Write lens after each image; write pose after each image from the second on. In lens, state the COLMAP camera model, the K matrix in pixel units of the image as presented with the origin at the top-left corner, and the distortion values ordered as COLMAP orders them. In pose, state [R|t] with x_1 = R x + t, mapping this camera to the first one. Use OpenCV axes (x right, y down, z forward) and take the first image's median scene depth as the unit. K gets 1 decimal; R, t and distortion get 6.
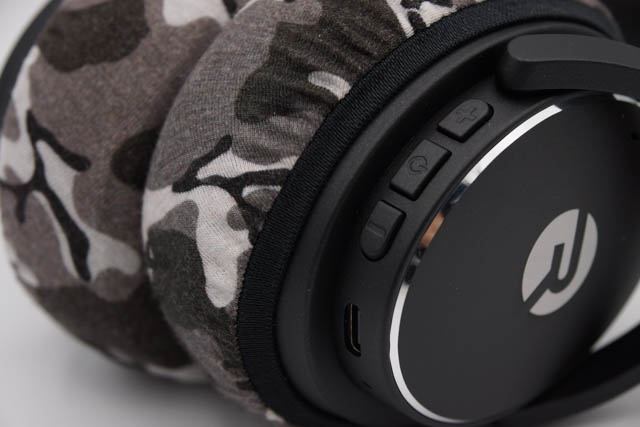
lens RADIAL K [[2085.5, 0, 320.3], [0, 2085.5, 213.9], [0, 0, 1]] dist [-0.244069, 0.000000]
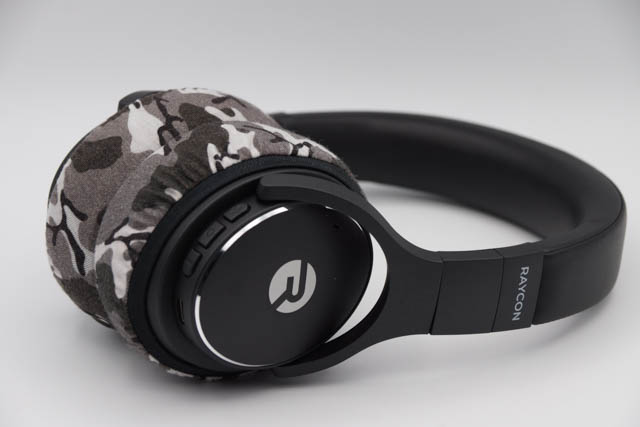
lens RADIAL K [[2085.5, 0, 319.9], [0, 2085.5, 213.2], [0, 0, 1]] dist [-0.244069, 0.000000]
pose [[0.994918, 0.030392, -0.095989, 0.350382], [-0.038060, 0.996141, -0.079091, 0.117130], [0.093215, 0.082342, 0.992235, -1.070315]]
